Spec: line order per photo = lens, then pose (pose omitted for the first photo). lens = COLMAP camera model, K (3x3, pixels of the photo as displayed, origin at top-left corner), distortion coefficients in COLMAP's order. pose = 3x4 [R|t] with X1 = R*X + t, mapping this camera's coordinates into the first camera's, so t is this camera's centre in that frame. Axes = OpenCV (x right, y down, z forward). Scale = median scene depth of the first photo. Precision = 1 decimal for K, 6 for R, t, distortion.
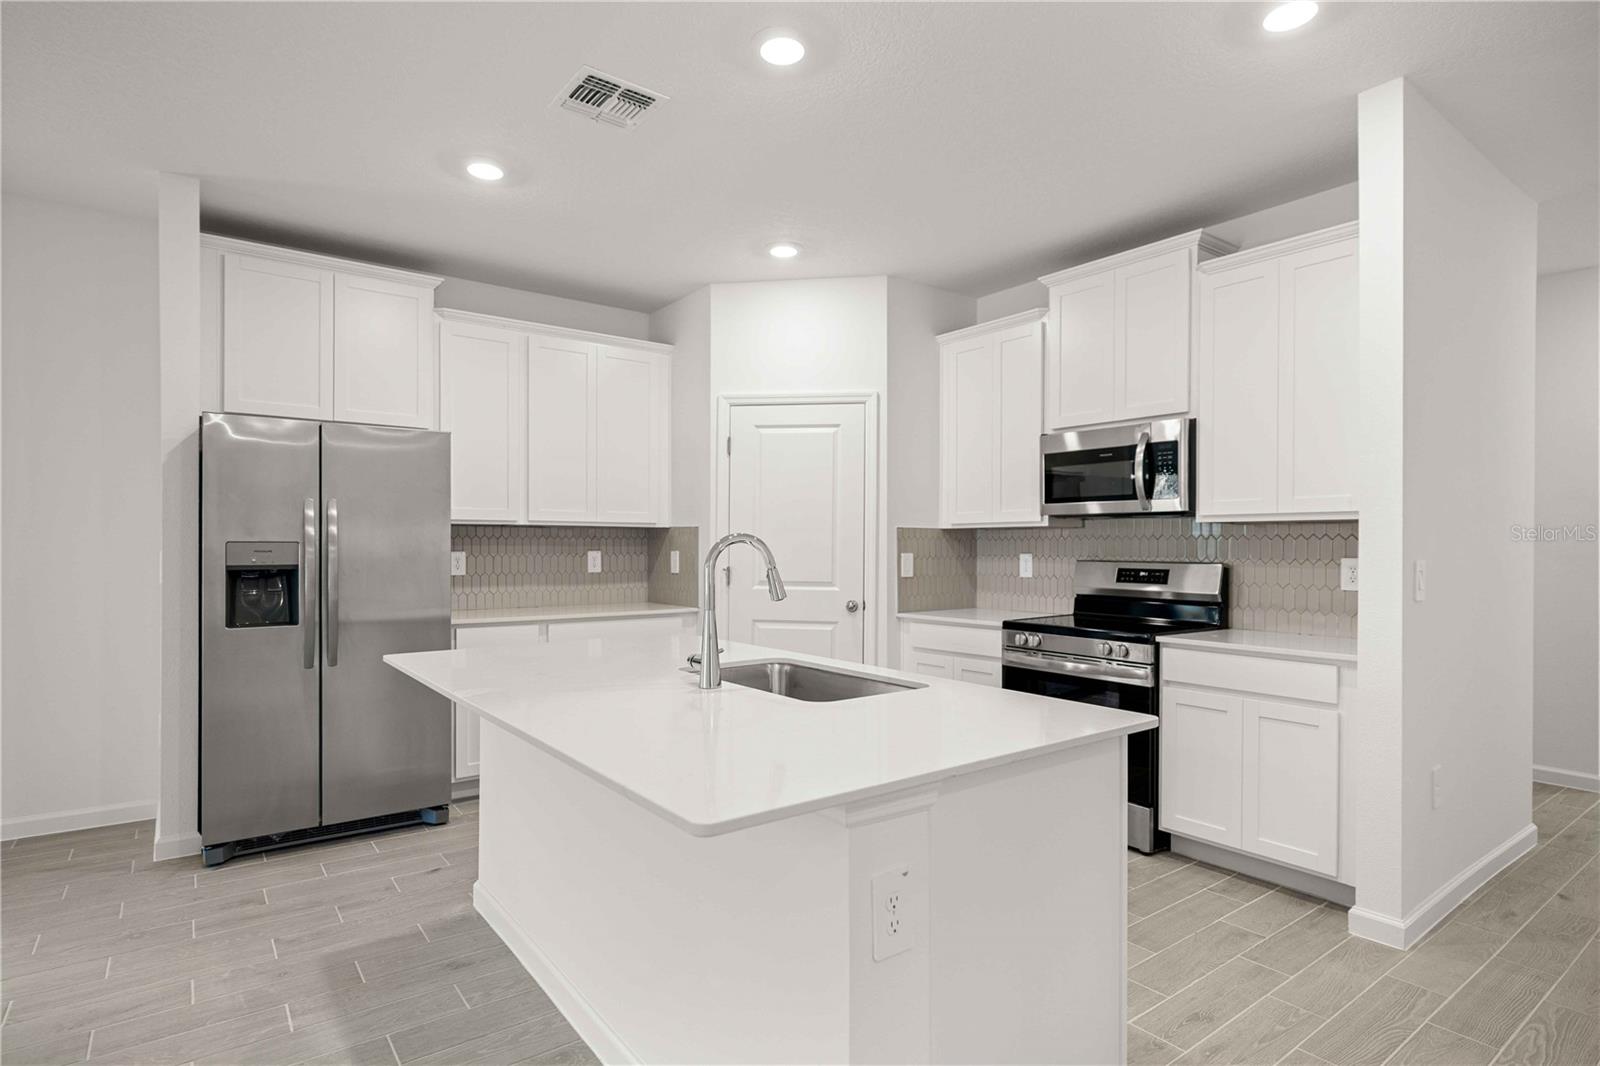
lens RADIAL K [[842.5, 0, 793.0], [0, 842.5, 542.3], [0, 0, 1]] dist [0.000751, 0.000053]
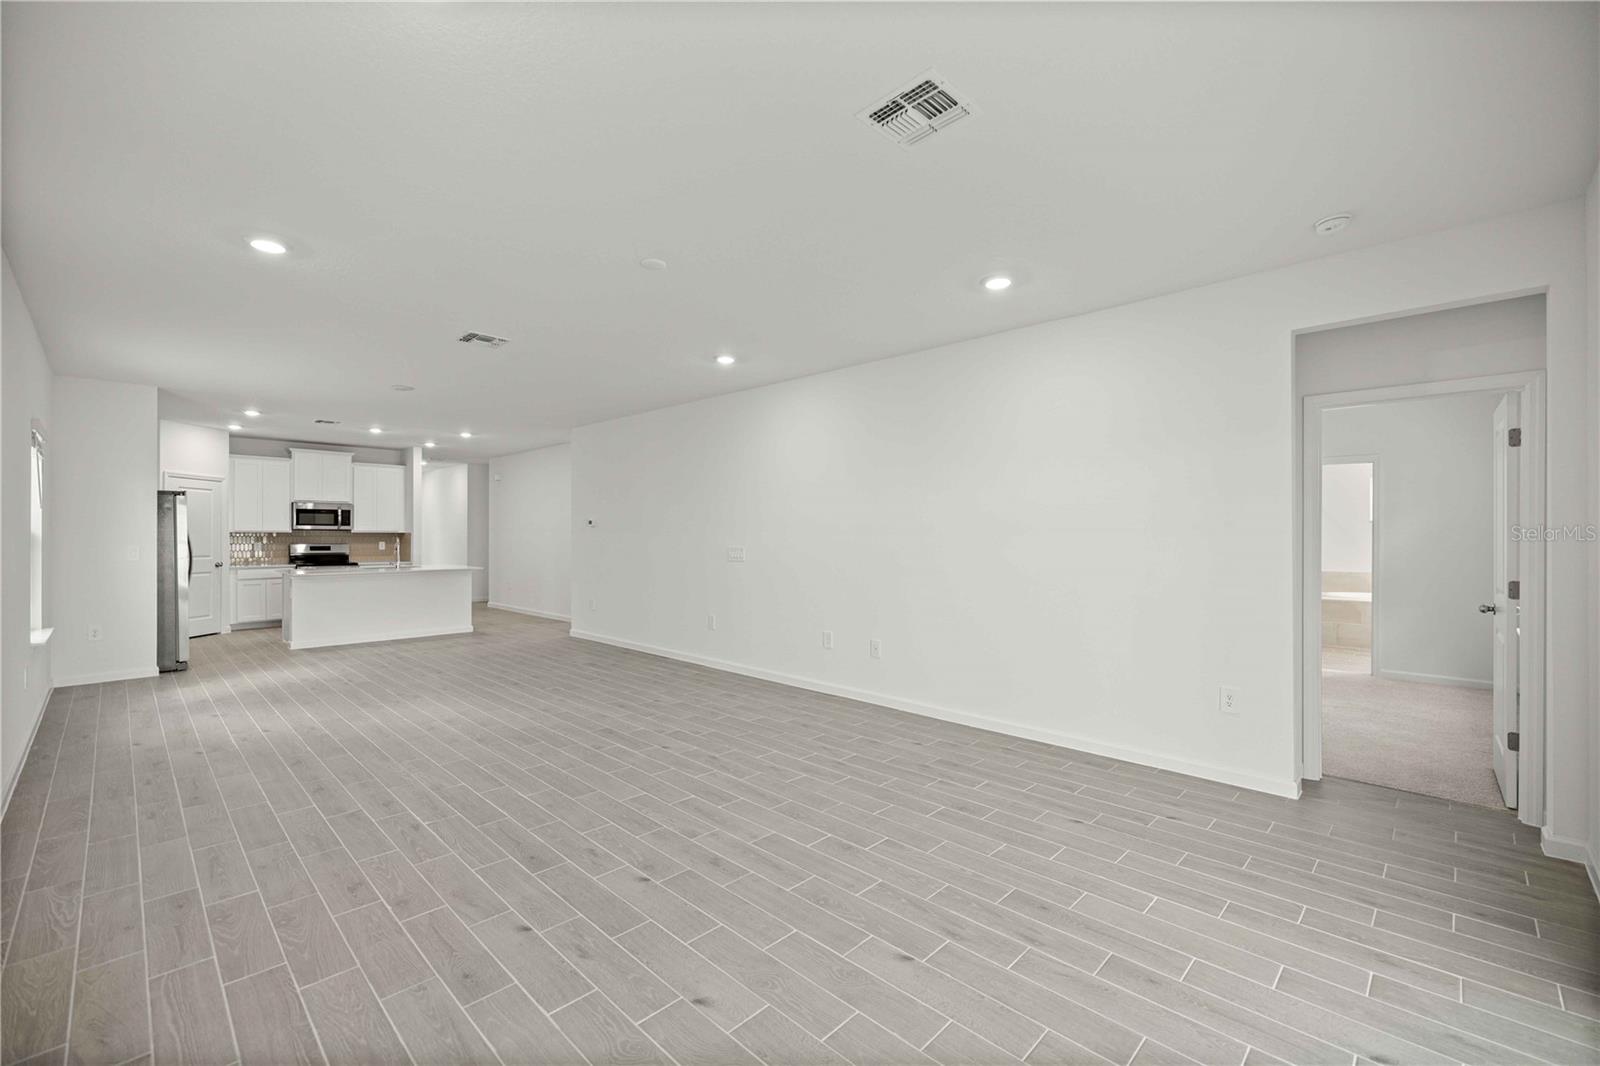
lens RADIAL K [[678.0, 0, 816.1], [0, 678.0, 540.0], [0, 0, 1]] dist [0.001596, 0.000638]
pose [[-0.172022, -0.006250, 0.985073, -2.488801], [-0.000529, 0.999980, 0.006253, -0.010267], [-0.985093, 0.000555, -0.172022, -0.415302]]
